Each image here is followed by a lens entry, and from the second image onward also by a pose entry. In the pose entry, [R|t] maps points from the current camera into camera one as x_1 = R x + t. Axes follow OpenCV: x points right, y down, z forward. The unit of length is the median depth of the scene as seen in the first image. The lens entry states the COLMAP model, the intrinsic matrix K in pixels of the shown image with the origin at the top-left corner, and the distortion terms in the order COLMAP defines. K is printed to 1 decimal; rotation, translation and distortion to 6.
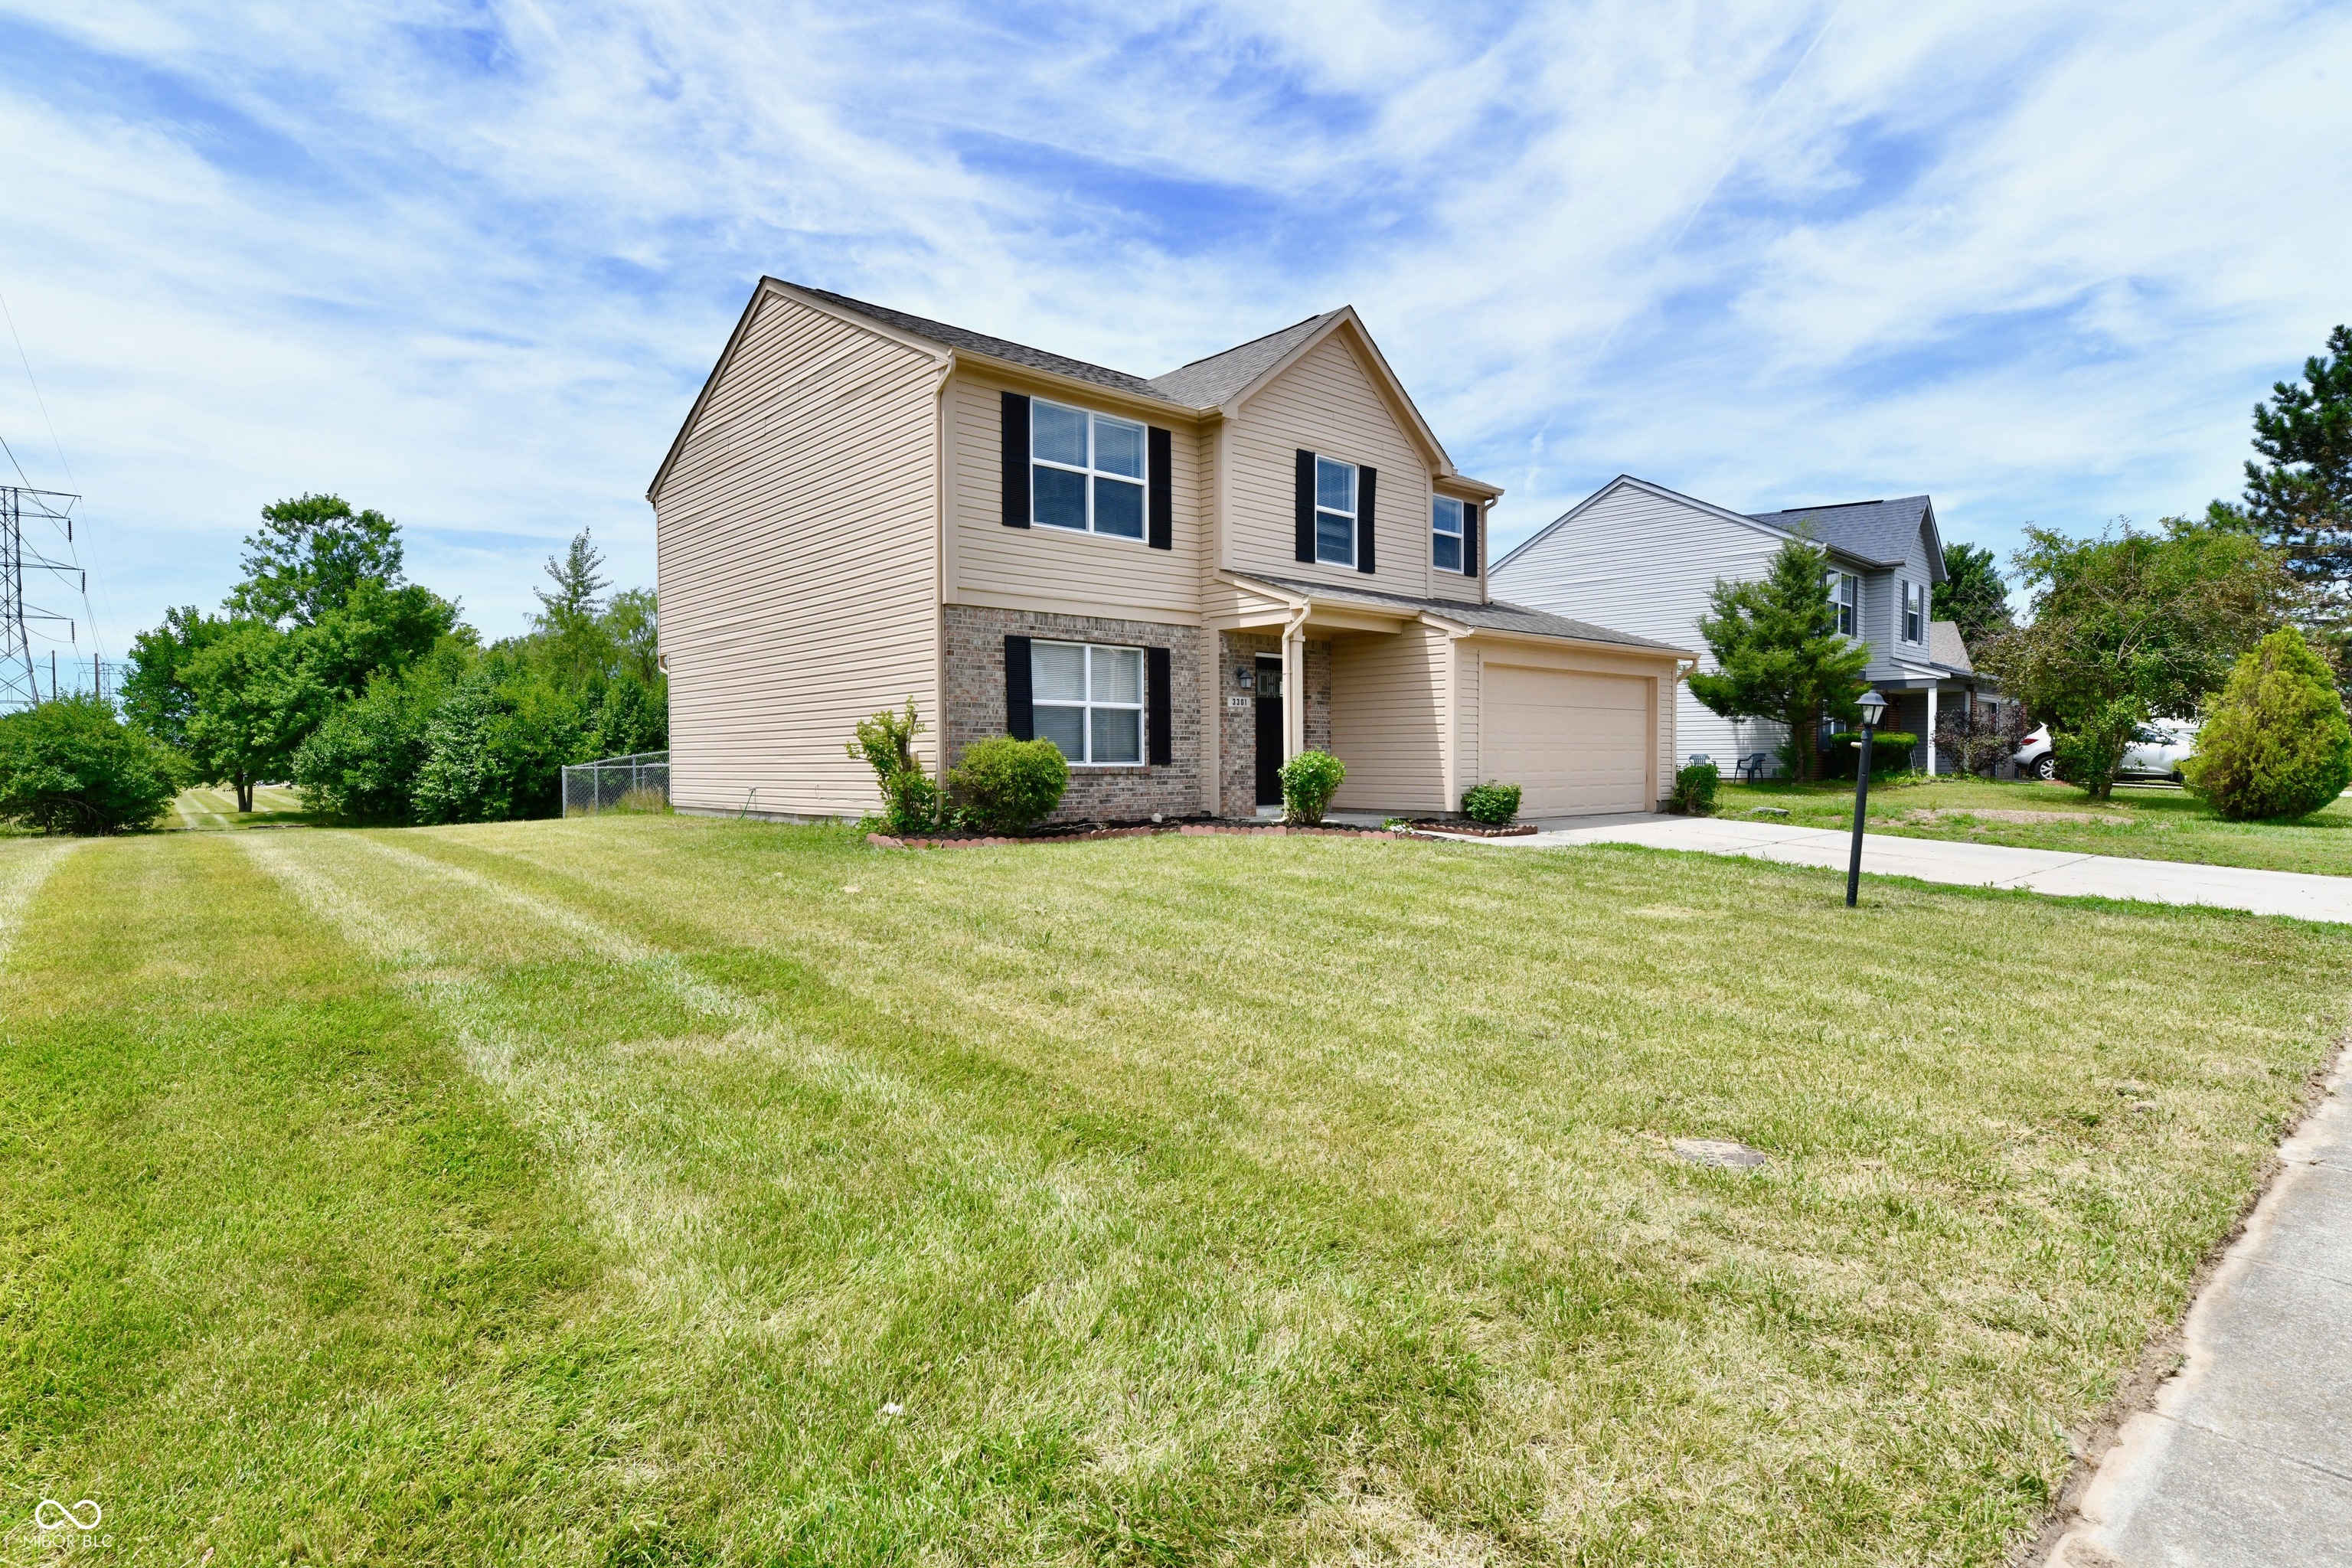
lens RADIAL K [[1211.3, 0, 1181.5], [0, 1211.3, 747.8], [0, 0, 1]] dist [0.003930, 0.000345]
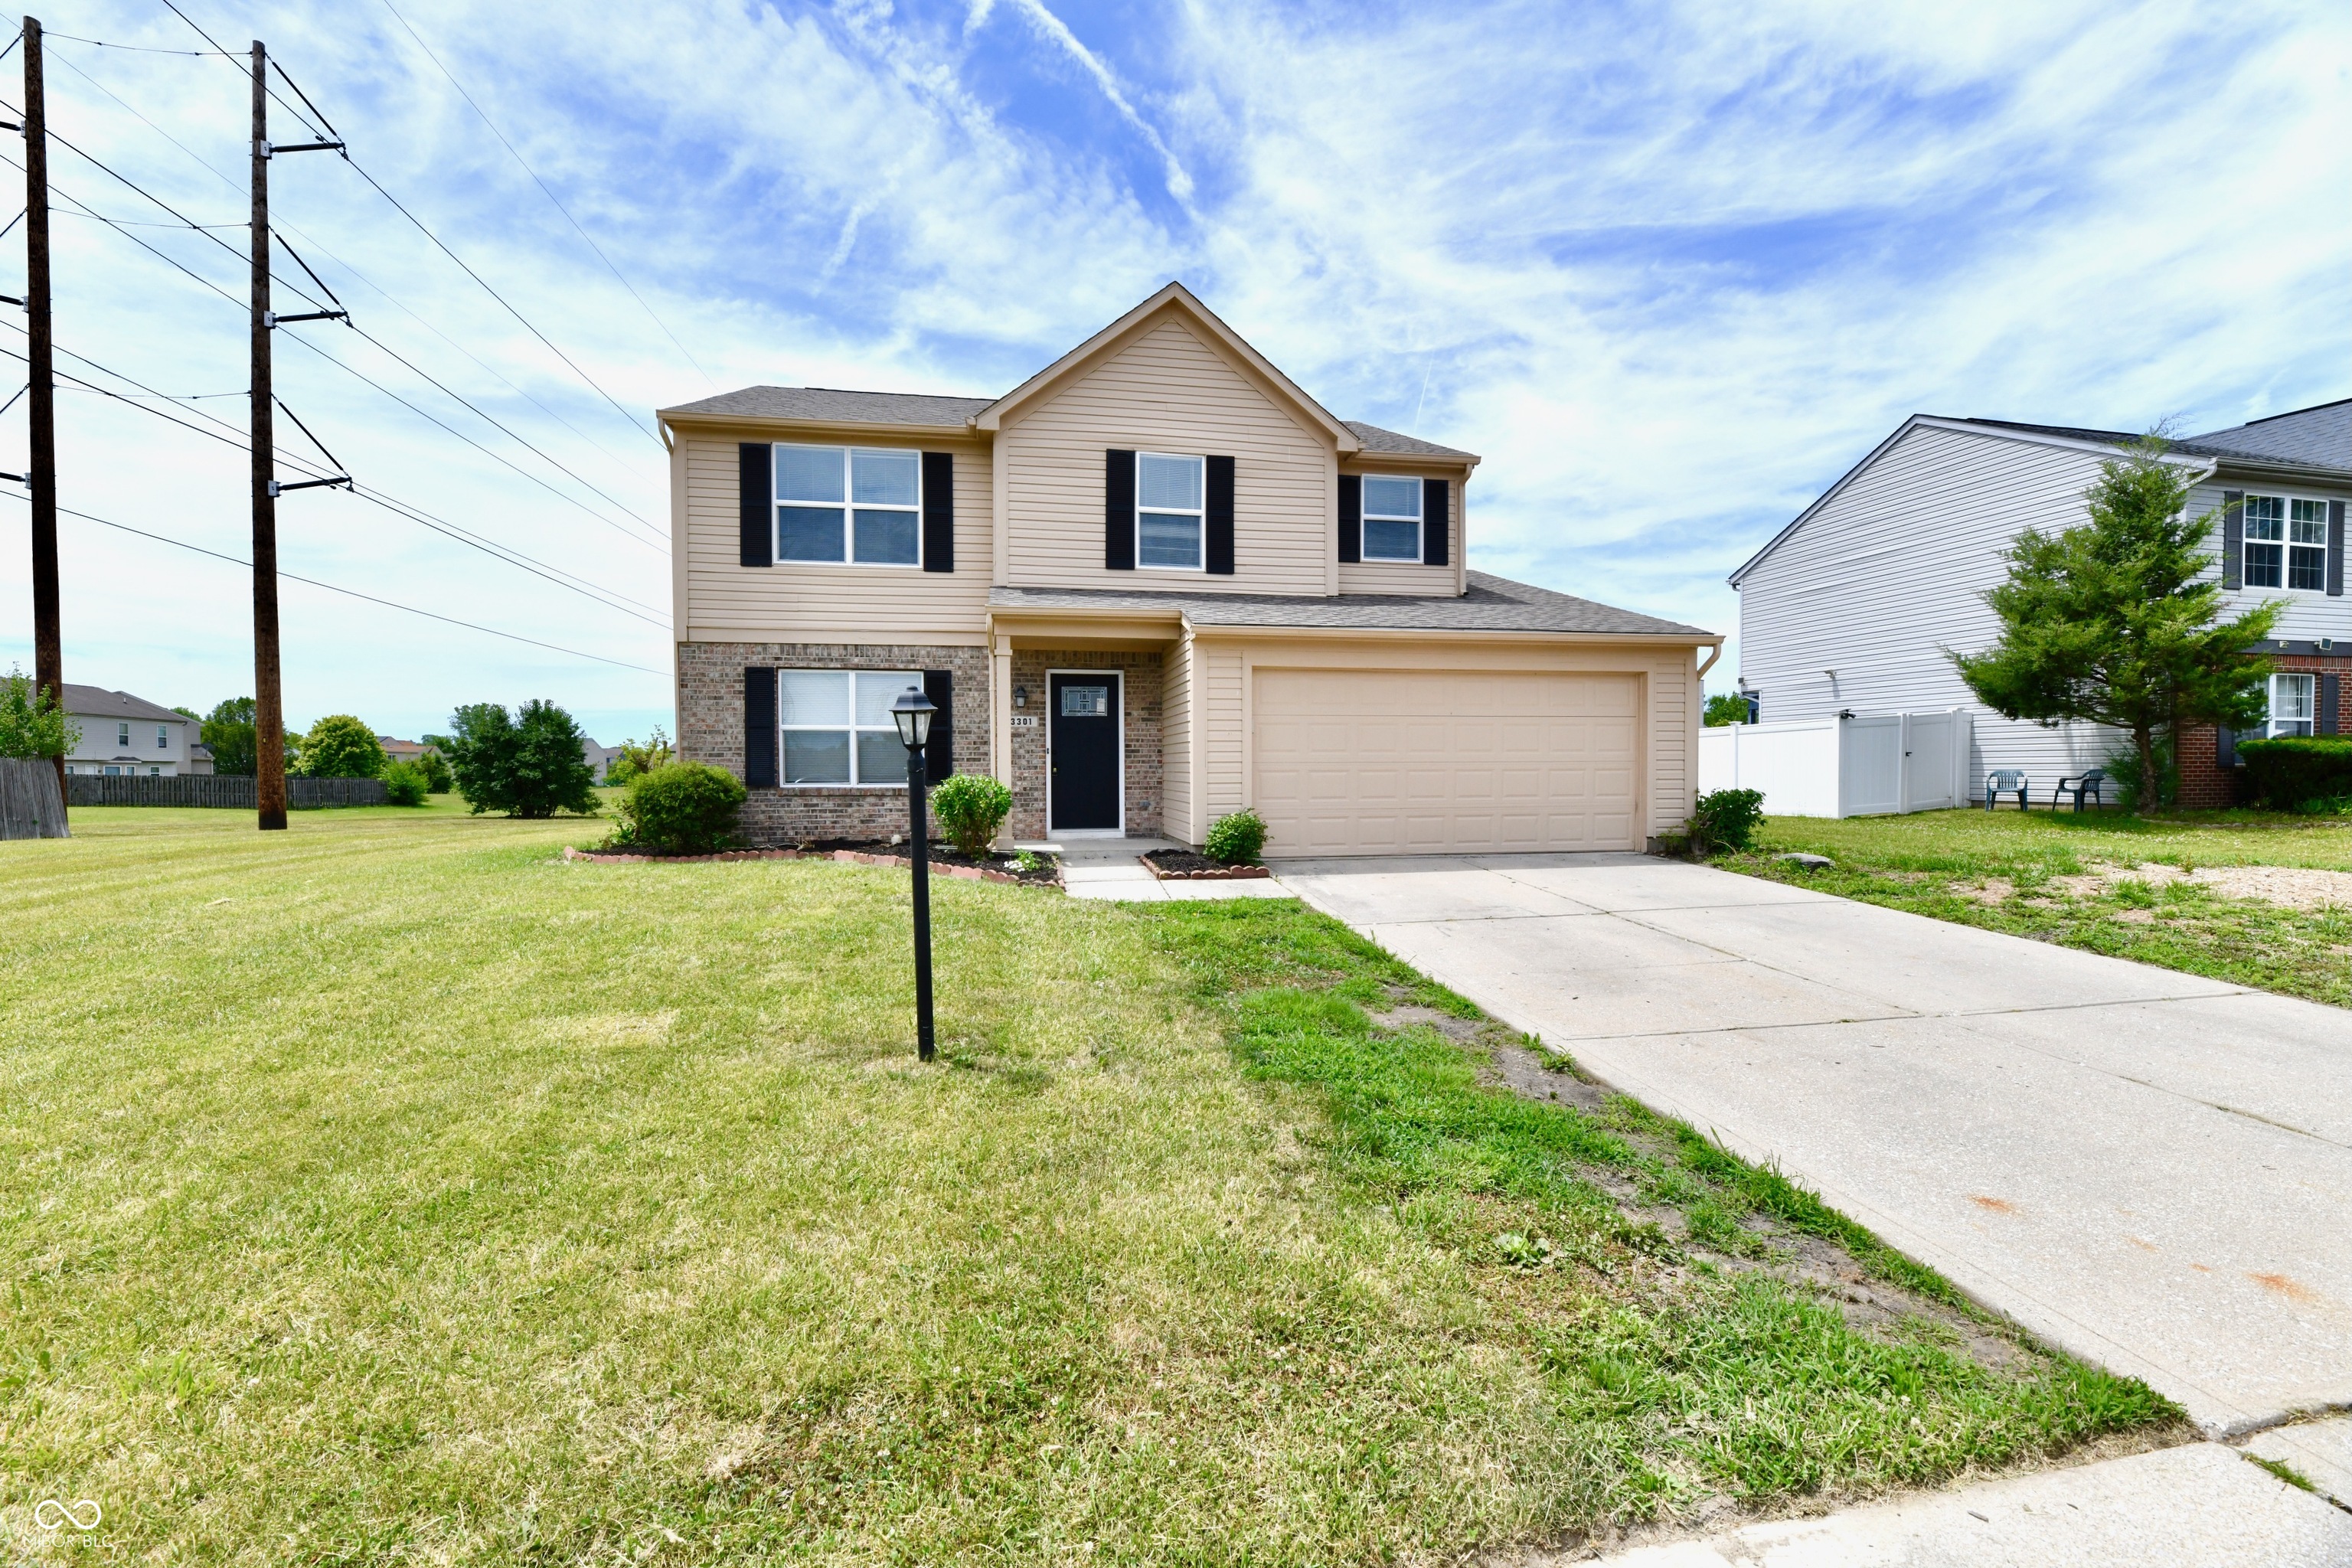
lens RADIAL K [[962.5, 0, 1174.1], [0, 962.5, 767.1], [0, 0, 1]] dist [0.004541, -0.005700]
pose [[0.843584, -0.000277, -0.536997, 0.528013], [0.004763, 0.999964, 0.006967, -0.005932], [0.536976, -0.008435, 0.843555, 0.390852]]
